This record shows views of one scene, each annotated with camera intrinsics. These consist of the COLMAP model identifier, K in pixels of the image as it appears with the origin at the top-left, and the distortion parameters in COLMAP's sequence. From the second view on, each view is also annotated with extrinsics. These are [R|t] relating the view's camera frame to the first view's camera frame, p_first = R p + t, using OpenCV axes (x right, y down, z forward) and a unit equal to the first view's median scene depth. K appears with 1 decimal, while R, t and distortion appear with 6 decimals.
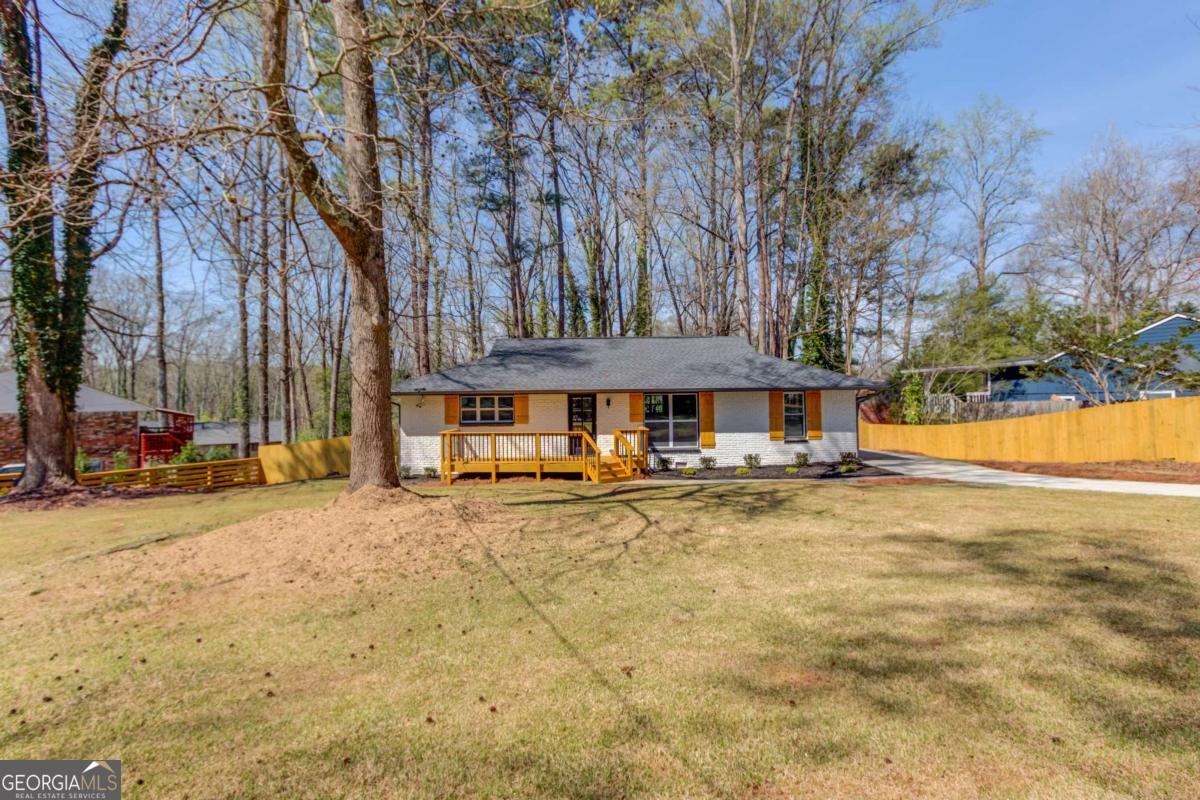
lens RADIAL K [[569.2, 0, 600.0], [0, 569.2, 400.0], [0, 0, 1]] dist [-0.001101, -0.000457]
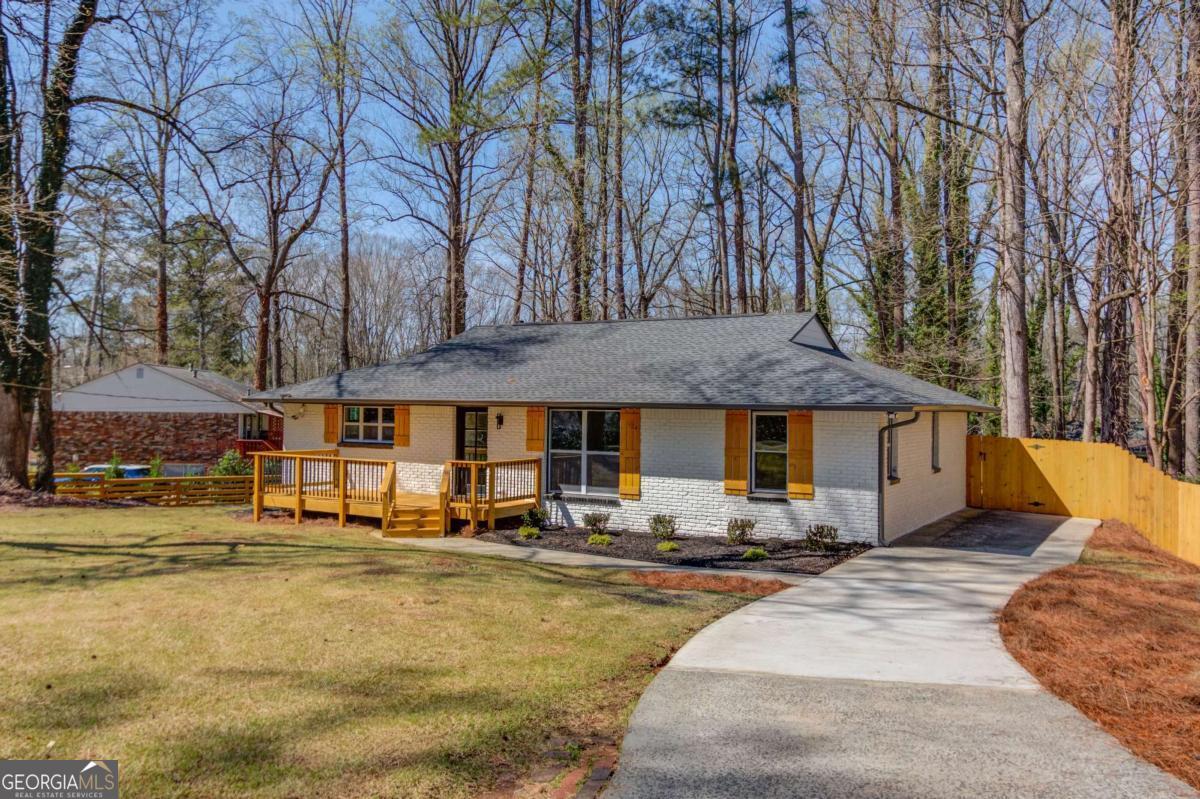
lens RADIAL K [[876.0, 0, 600.0], [0, 876.0, 399.5], [0, 0, 1]] dist [0.003620, 0.000365]
pose [[0.873713, 0.019862, -0.486036, 0.614428], [-0.024992, 0.999679, -0.004073, -0.018905], [0.485800, 0.015706, 0.873929, 0.155361]]
